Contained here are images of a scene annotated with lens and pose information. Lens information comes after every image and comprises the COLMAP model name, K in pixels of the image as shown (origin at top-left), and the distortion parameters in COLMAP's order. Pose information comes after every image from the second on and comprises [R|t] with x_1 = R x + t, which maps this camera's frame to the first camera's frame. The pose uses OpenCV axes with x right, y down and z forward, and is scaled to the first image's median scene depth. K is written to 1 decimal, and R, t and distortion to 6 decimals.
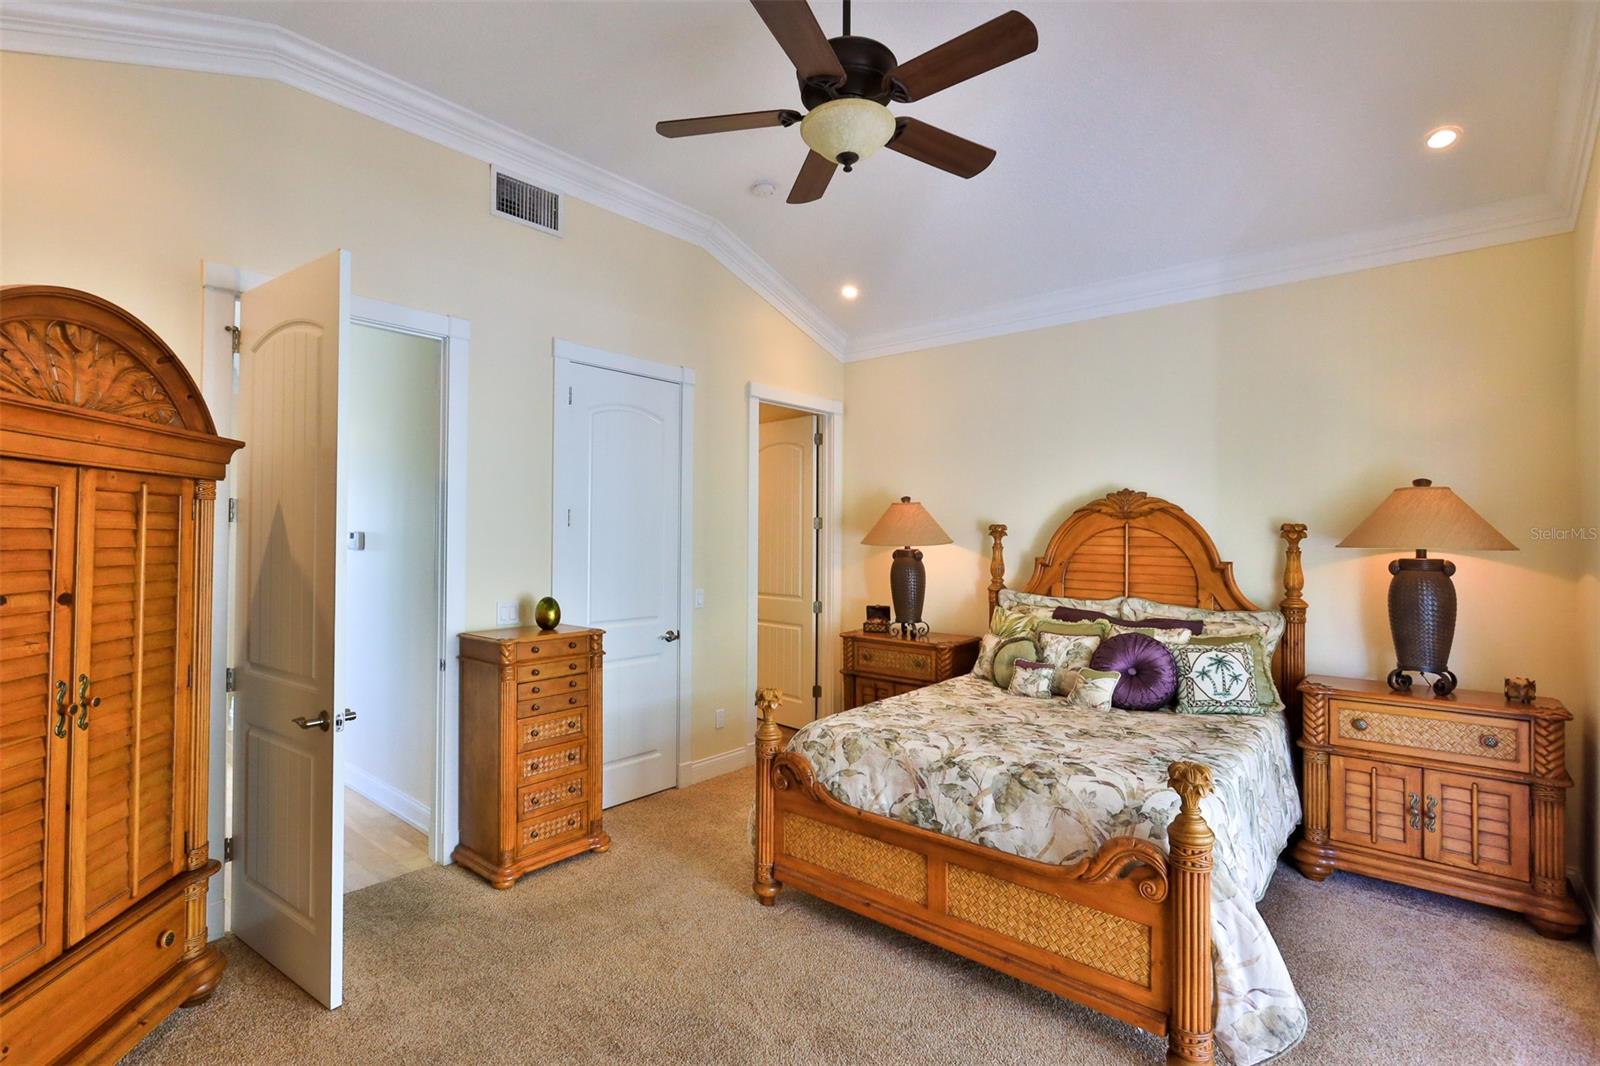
lens RADIAL K [[740.6, 0, 796.8], [0, 740.6, 526.5], [0, 0, 1]] dist [-0.000918, 0.000453]
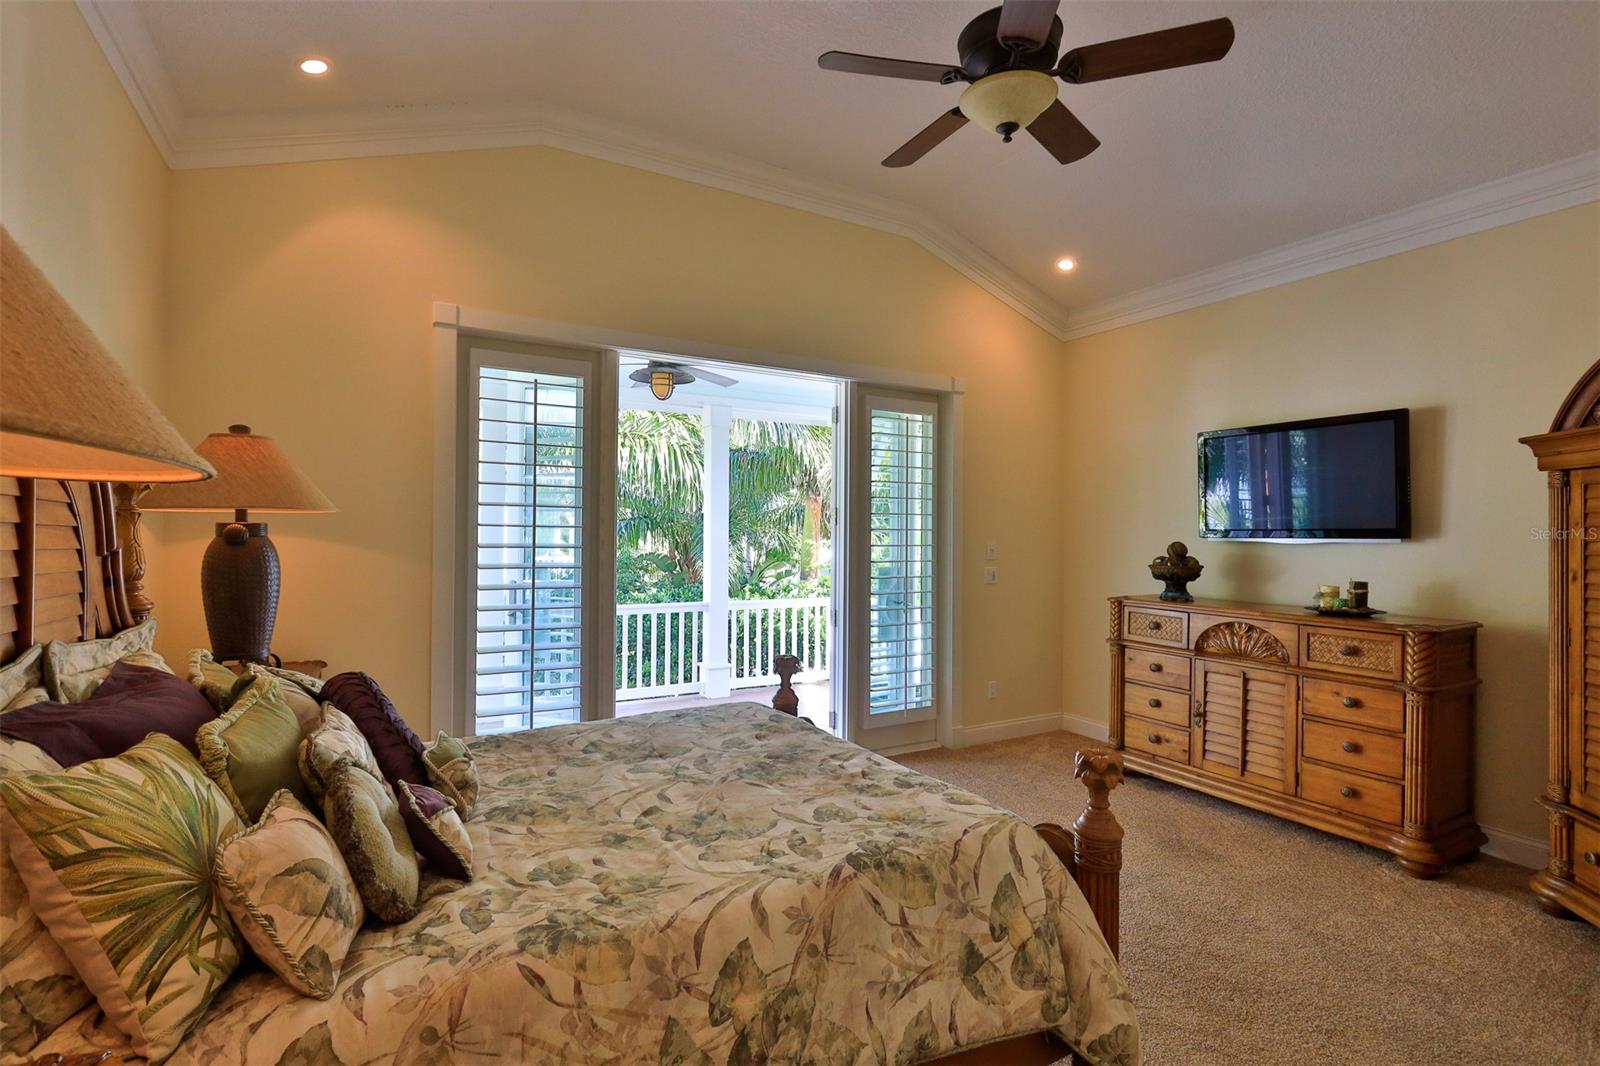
lens RADIAL K [[740.6, 0, 790.8], [0, 740.6, 531.4], [0, 0, 1]] dist [-0.000918, 0.000453]
pose [[-0.942508, -0.016313, 0.333785, 0.002274], [-0.021257, 0.999712, -0.011166, 0.057071], [-0.333507, -0.017619, -0.942583, 1.783532]]
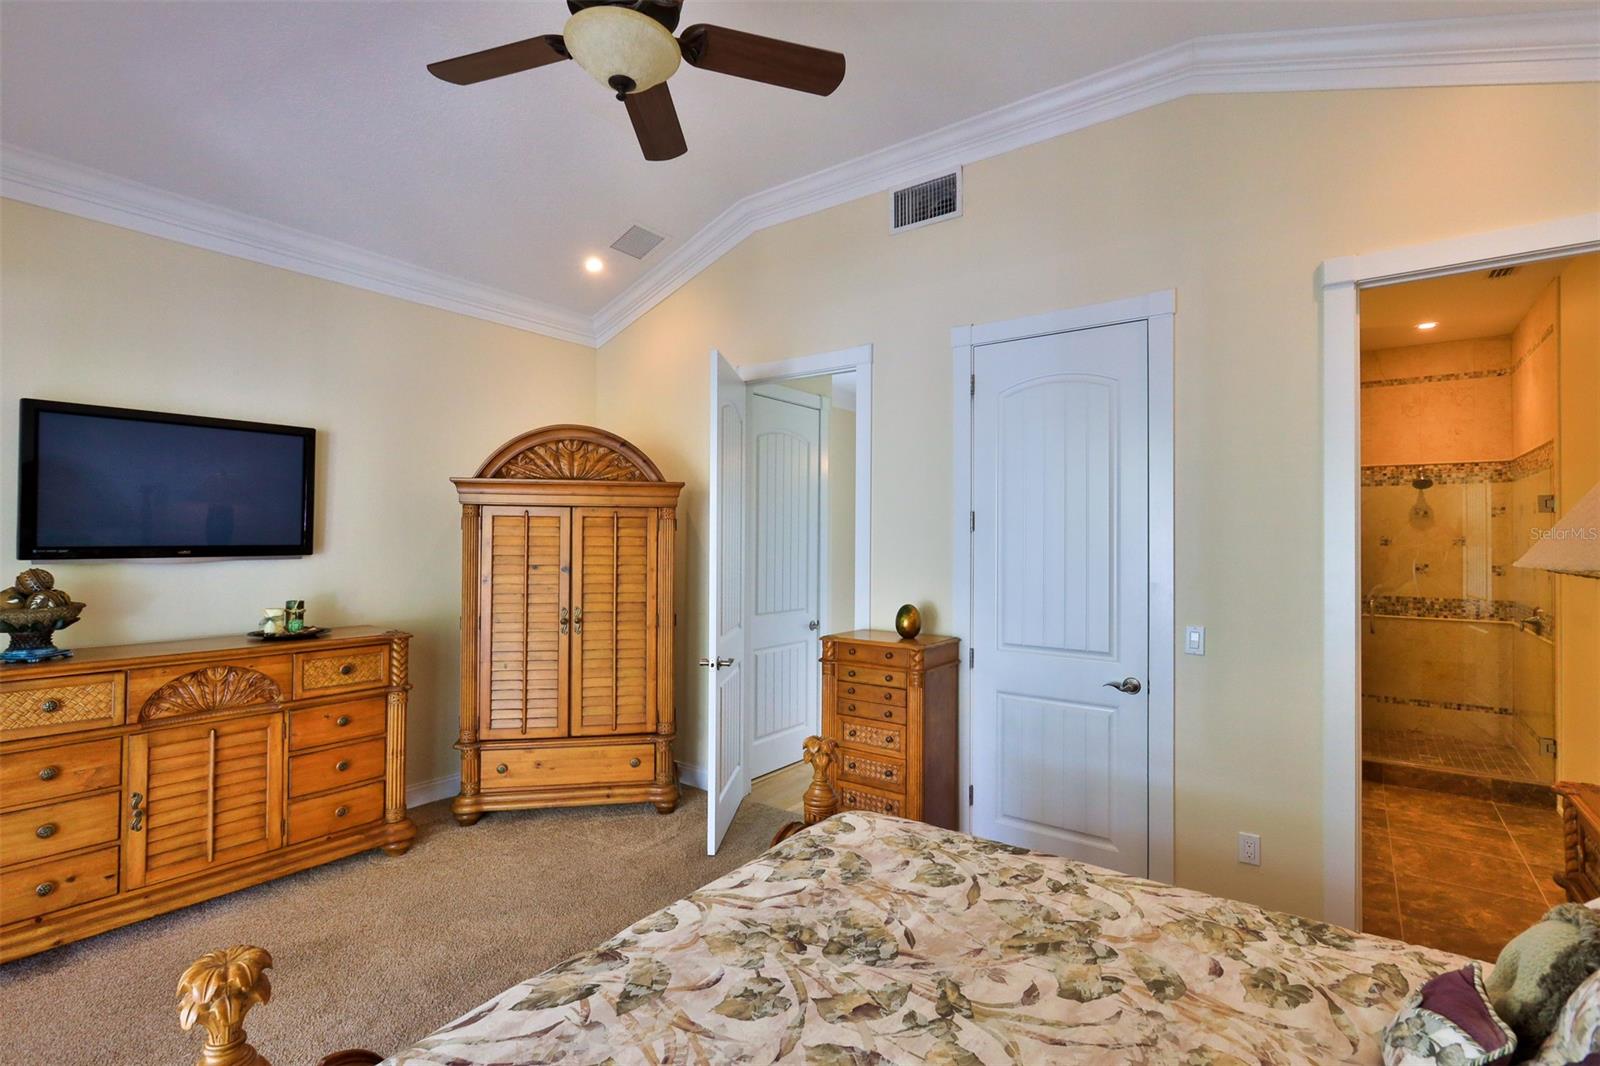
lens RADIAL K [[740.6, 0, 789.1], [0, 740.6, 537.8], [0, 0, 1]] dist [-0.000918, 0.000453]
pose [[0.070951, -0.008218, -0.997446, 0.788339], [0.005731, 0.999953, -0.007831, 0.018555], [0.997463, -0.005161, 0.070995, 0.989707]]
